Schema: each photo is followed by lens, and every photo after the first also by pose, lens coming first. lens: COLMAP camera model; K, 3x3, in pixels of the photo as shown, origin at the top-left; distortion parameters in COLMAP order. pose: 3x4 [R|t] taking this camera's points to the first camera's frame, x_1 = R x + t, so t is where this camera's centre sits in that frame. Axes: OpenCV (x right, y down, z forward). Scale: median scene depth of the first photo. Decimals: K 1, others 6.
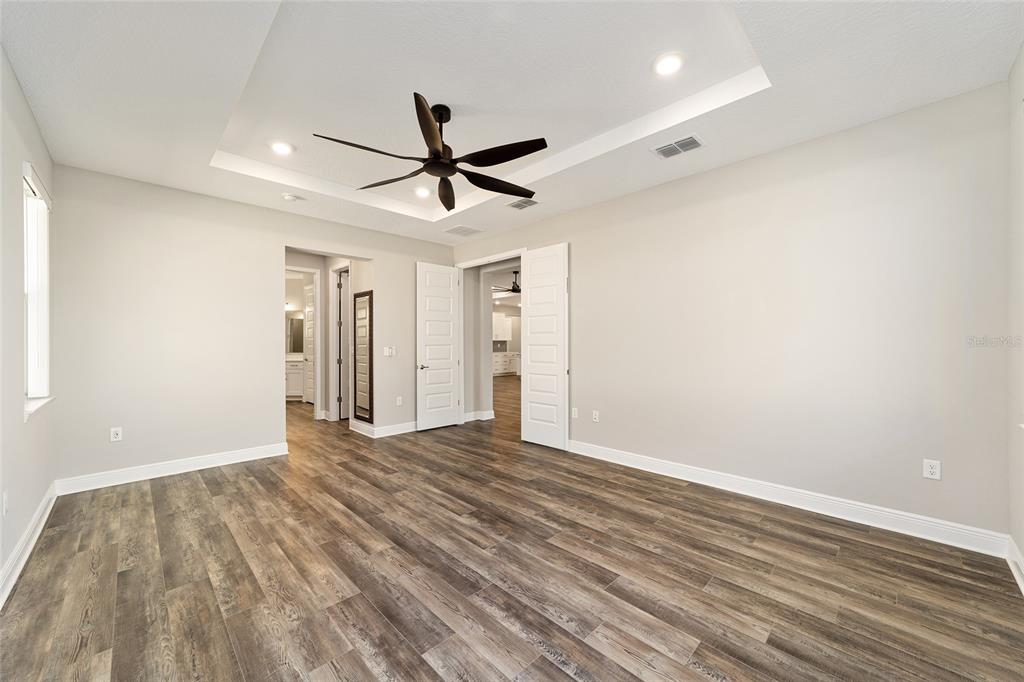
lens RADIAL K [[390.9, 0, 510.8], [0, 390.9, 342.4], [0, 0, 1]] dist [-0.015350, 0.008793]
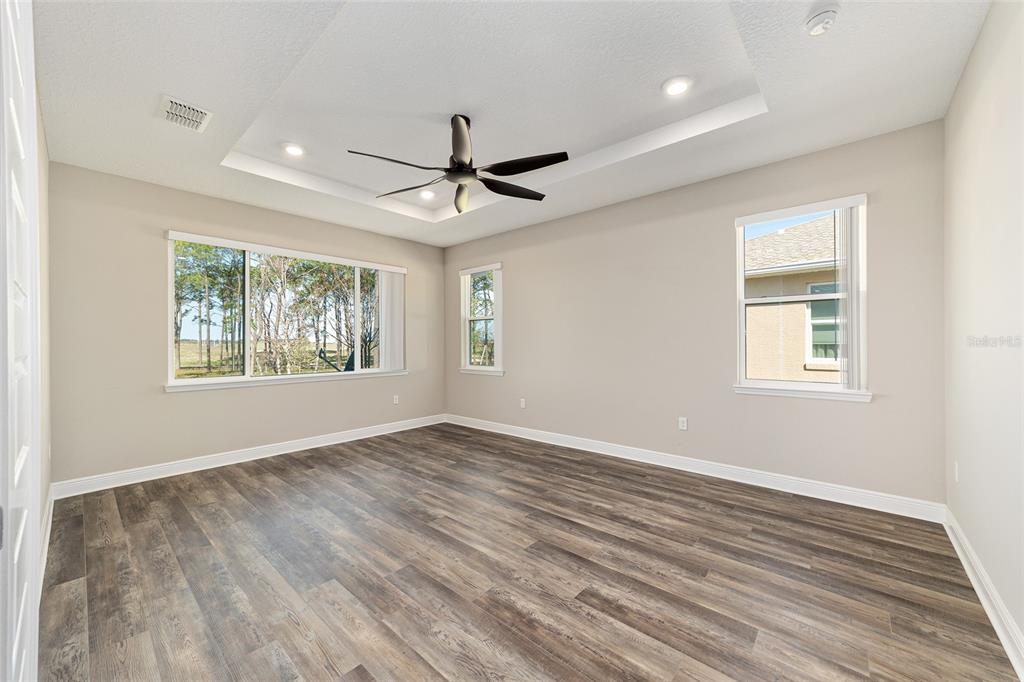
lens RADIAL K [[390.9, 0, 510.8], [0, 390.9, 342.4], [0, 0, 1]] dist [-0.015350, 0.008793]
pose [[-0.997821, 0.012186, -0.064852, -0.237873], [0.012136, 0.999926, 0.001156, 0.000584], [0.064861, 0.000366, -0.997894, 2.016883]]
